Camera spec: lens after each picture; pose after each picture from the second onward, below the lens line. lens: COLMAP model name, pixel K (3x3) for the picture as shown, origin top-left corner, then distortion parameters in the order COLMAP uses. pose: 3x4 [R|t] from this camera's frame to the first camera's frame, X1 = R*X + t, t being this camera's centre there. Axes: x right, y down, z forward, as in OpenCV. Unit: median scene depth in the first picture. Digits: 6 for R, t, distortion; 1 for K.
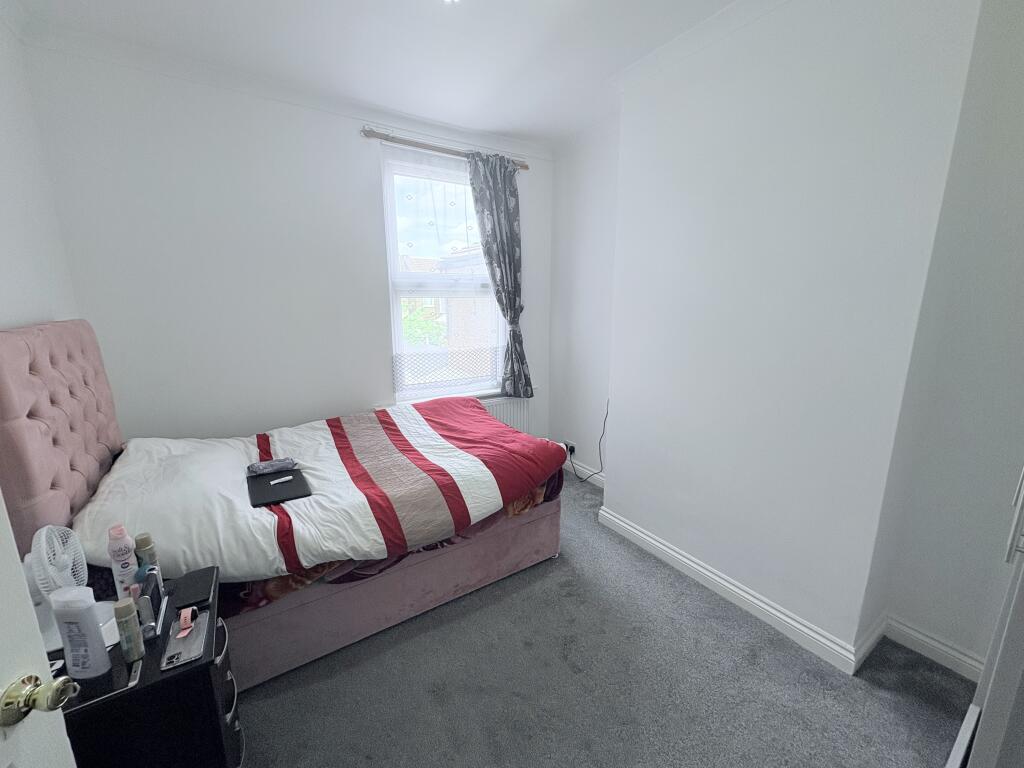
lens RADIAL K [[409.8, 0, 513.9], [0, 409.8, 384.2], [0, 0, 1]] dist [0.001614, 0.000694]
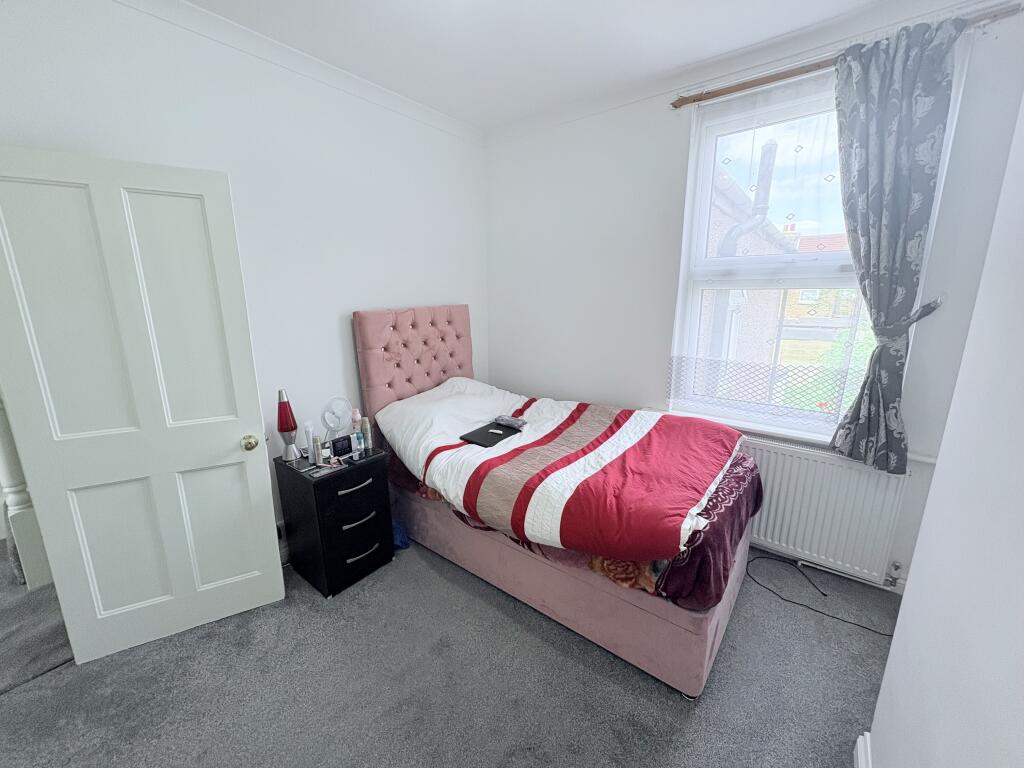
lens RADIAL K [[409.8, 0, 514.2], [0, 409.8, 385.5], [0, 0, 1]] dist [0.001614, 0.000694]
pose [[0.312900, 0.209566, -0.926378, 0.449803], [-0.187113, 0.969841, 0.156198, -0.087983], [0.931173, 0.124463, 0.342676, 0.415938]]
